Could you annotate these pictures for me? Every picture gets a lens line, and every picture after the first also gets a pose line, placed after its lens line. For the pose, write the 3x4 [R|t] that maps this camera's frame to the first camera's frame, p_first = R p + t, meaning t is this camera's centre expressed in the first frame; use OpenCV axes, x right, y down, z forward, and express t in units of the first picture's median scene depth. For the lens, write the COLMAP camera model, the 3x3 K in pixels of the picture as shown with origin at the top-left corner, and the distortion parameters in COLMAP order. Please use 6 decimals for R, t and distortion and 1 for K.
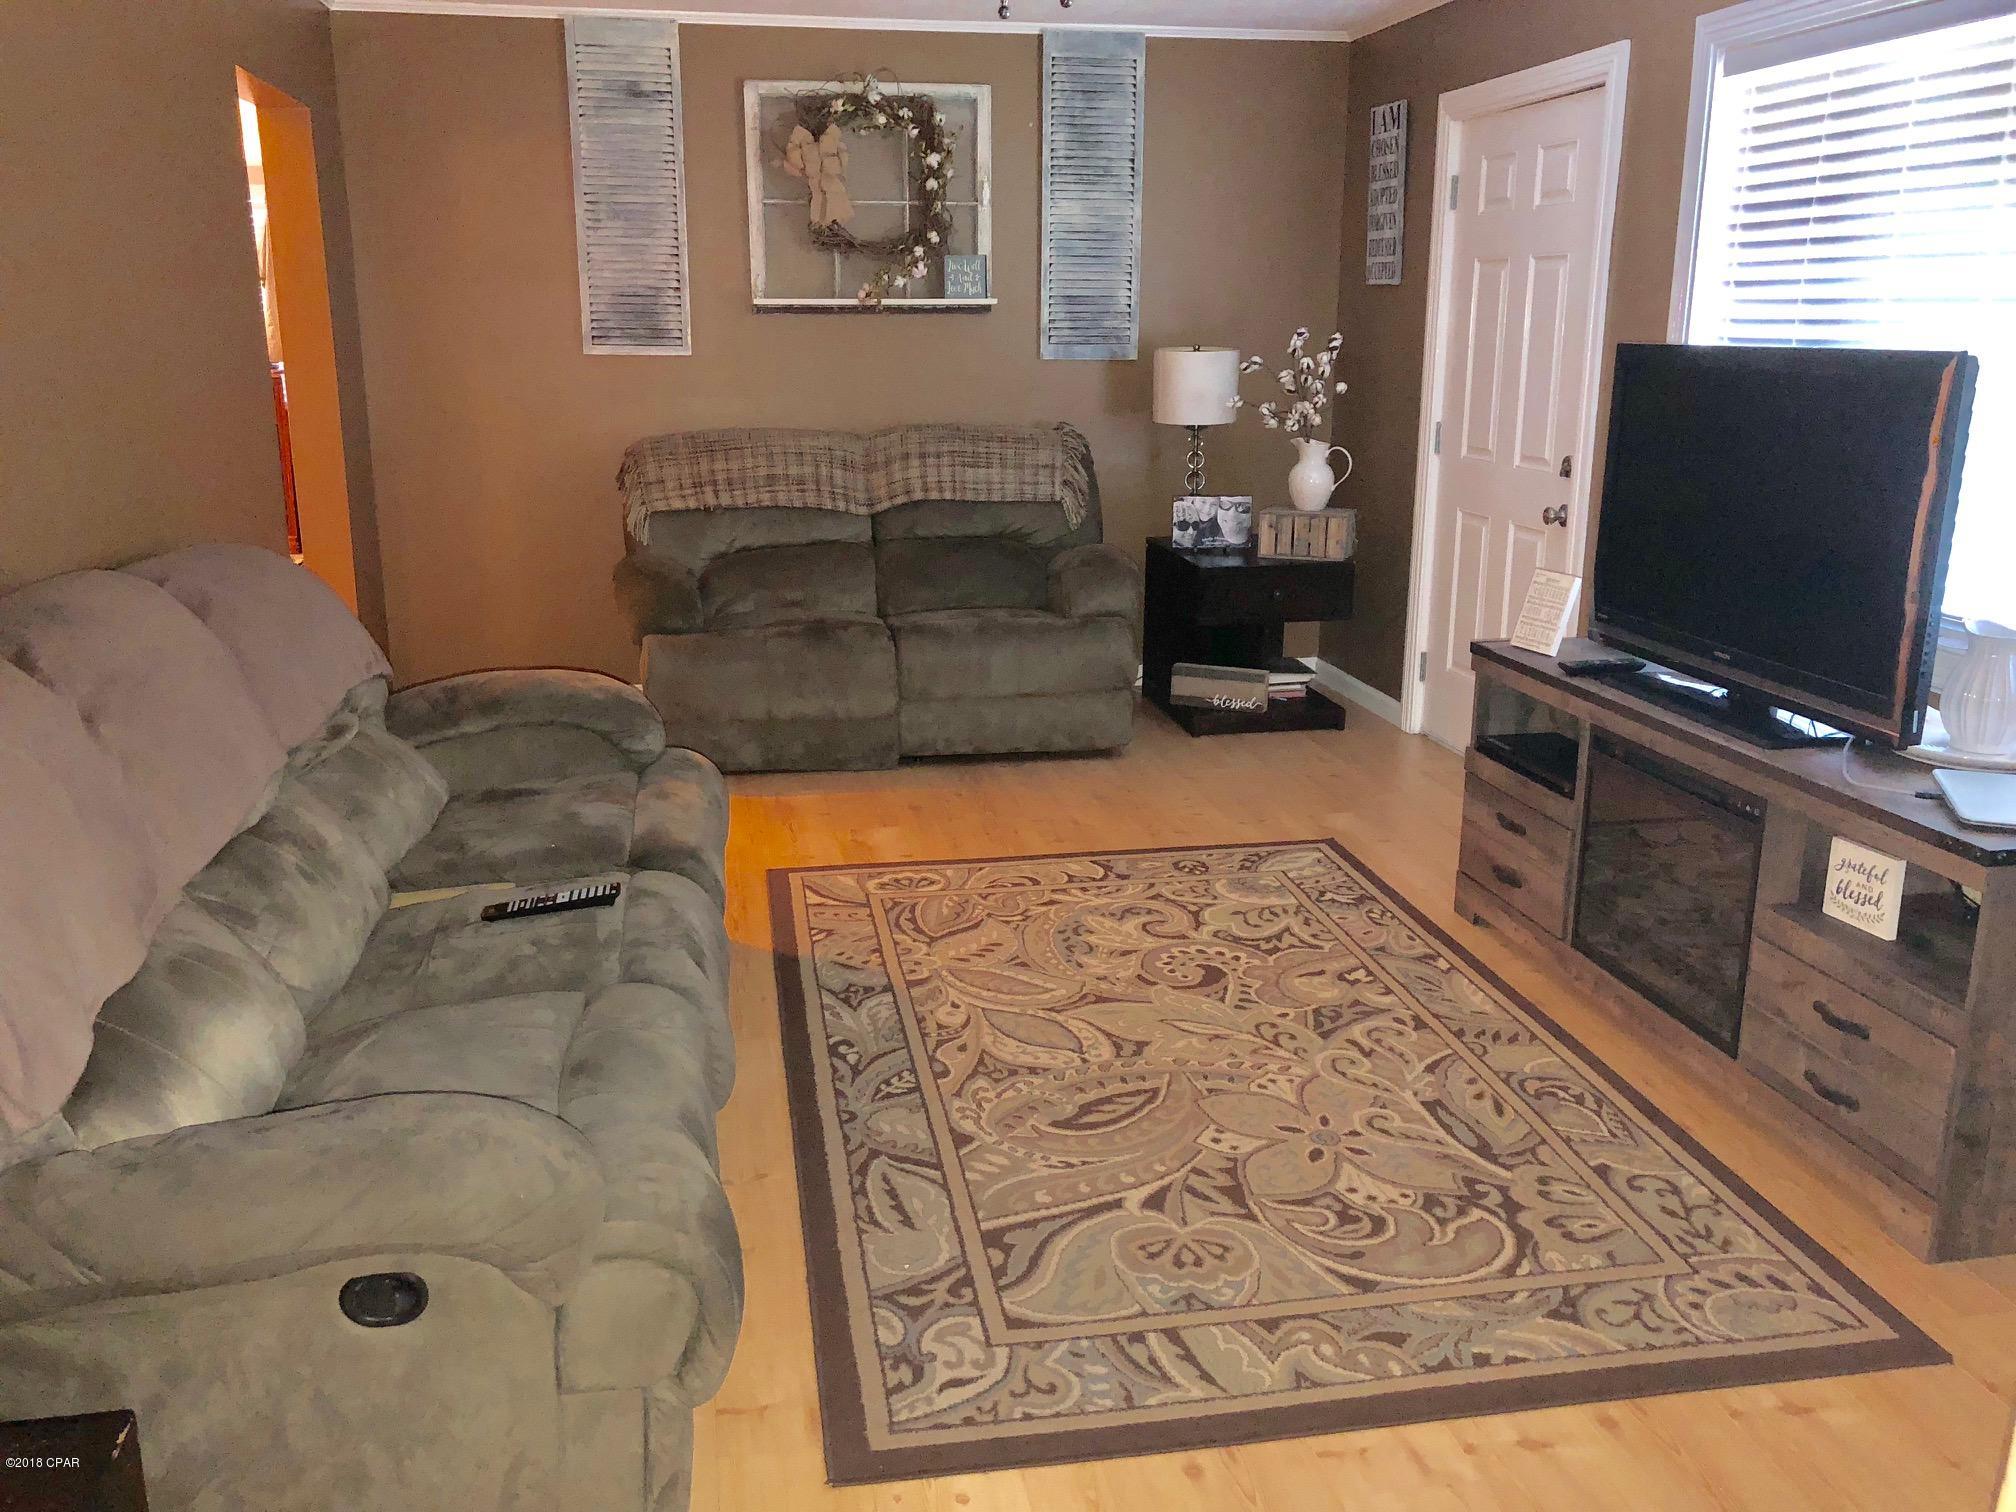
lens RADIAL K [[1659.4, 0, 1004.8], [0, 1659.4, 755.5], [0, 0, 1]] dist [-0.013464, -0.008518]
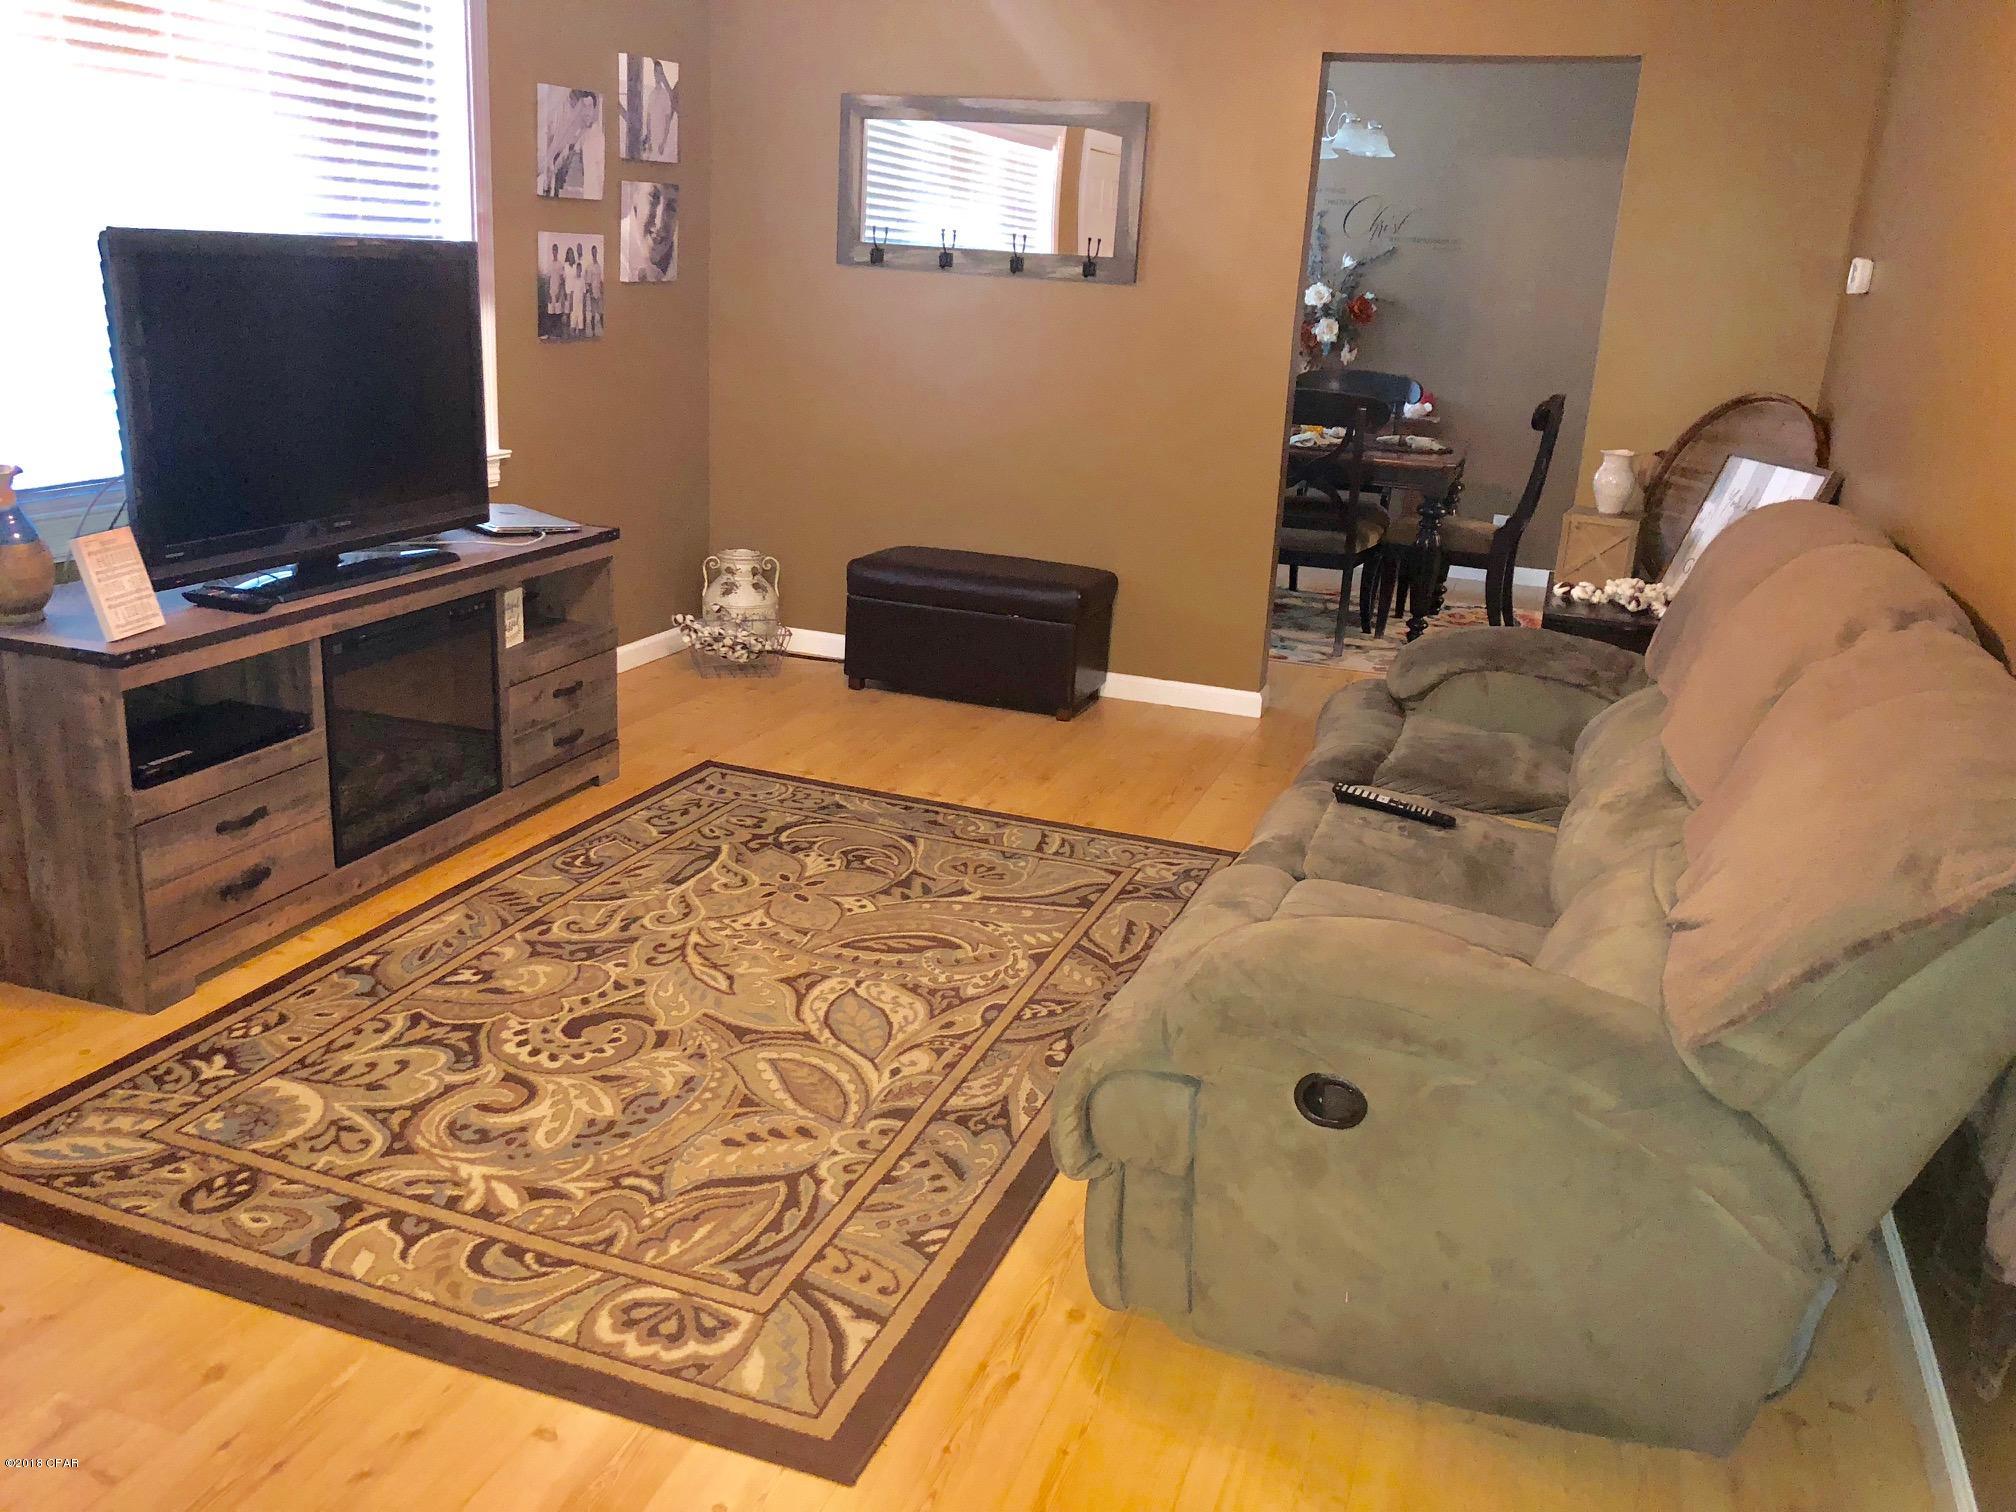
lens RADIAL K [[1659.4, 0, 1004.3], [0, 1659.4, 754.7], [0, 0, 1]] dist [-0.013464, -0.008518]
pose [[-0.869584, -0.194307, 0.453948, -0.452694], [0.061891, 0.869183, 0.490602, -0.420956], [-0.489892, 0.454715, -0.743801, 1.608091]]
